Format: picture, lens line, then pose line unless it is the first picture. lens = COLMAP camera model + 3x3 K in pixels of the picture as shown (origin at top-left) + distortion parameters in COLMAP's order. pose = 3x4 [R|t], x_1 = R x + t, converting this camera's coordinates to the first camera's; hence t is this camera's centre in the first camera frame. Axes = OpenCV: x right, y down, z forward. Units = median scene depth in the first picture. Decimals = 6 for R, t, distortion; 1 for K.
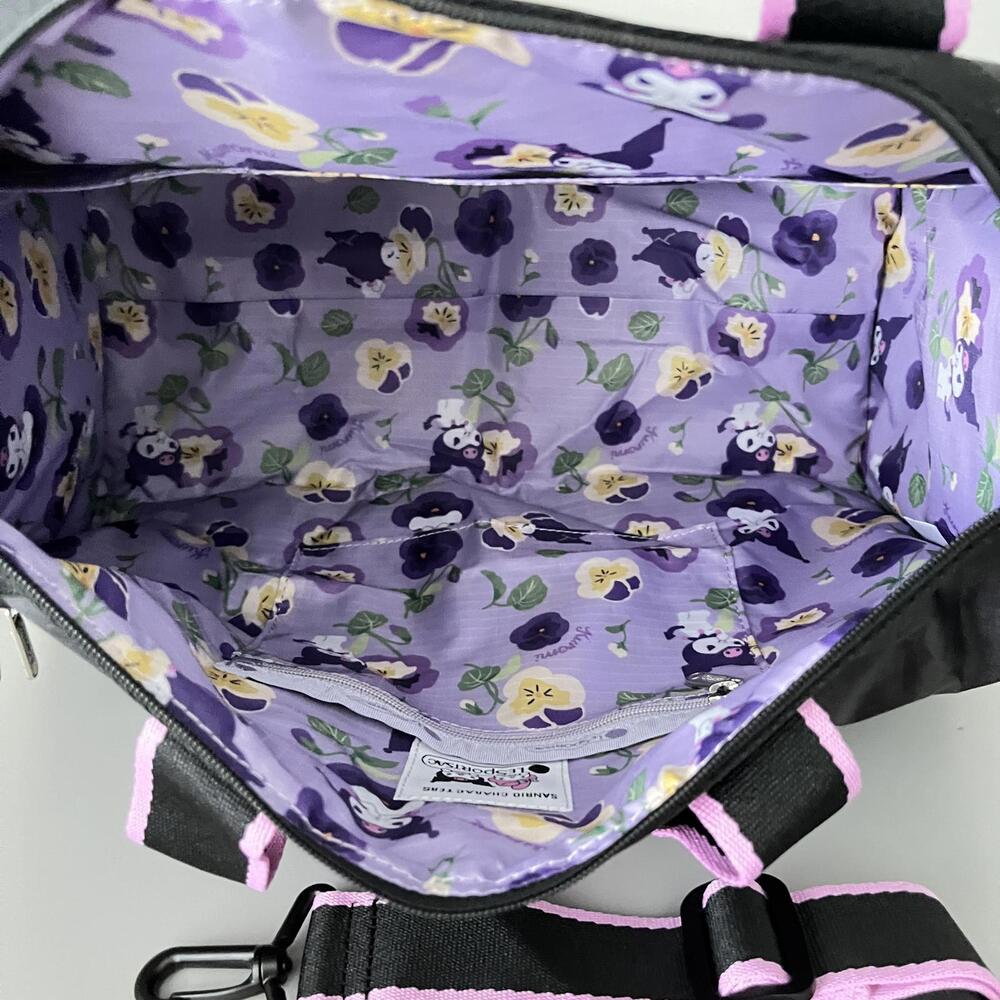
lens RADIAL K [[785.8, 0, 500.0], [0, 785.8, 500.0], [0, 0, 1]] dist [0.002111, -0.091950]
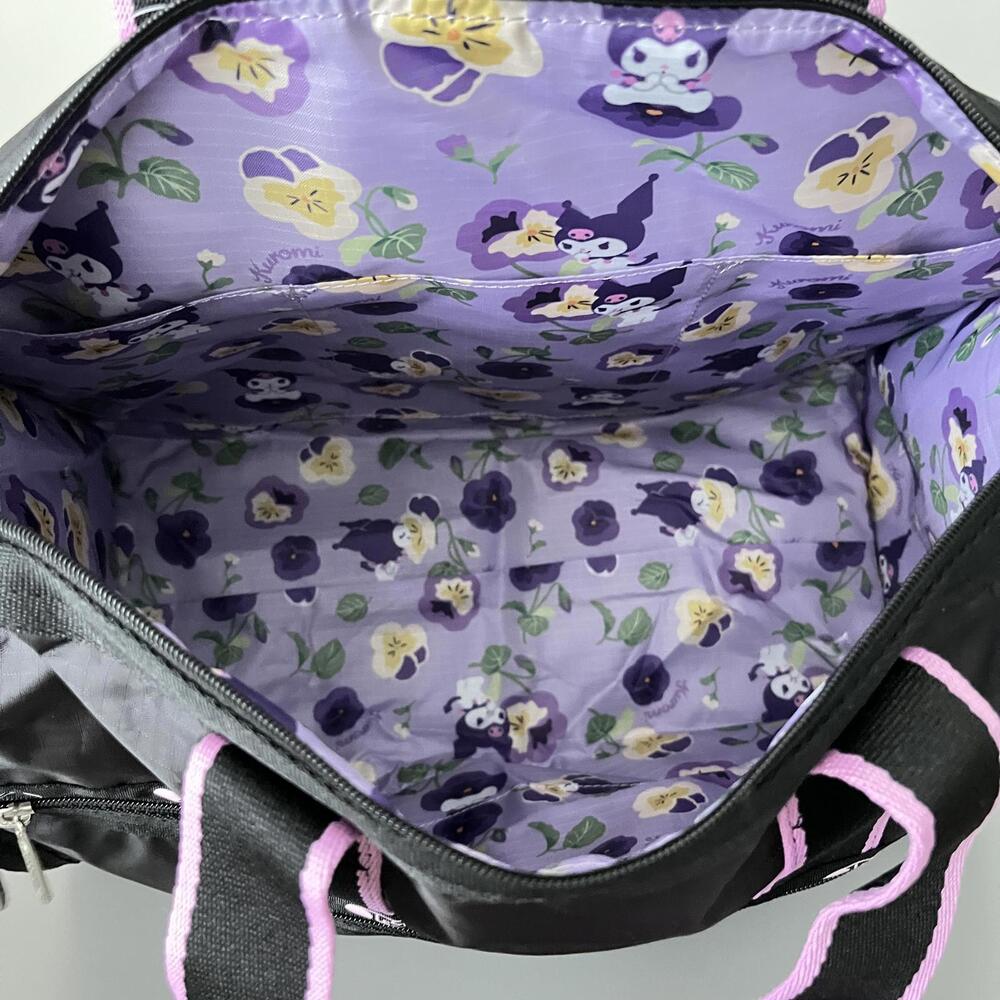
lens RADIAL K [[789.6, 0, 500.0], [0, 789.6, 500.0], [0, 0, 1]] dist [0.010682, -0.173956]
pose [[0.994253, -0.105703, 0.016941, -0.021208], [0.102702, 0.897185, -0.429548, 0.106451], [0.030205, 0.428820, 0.902885, 0.030702]]
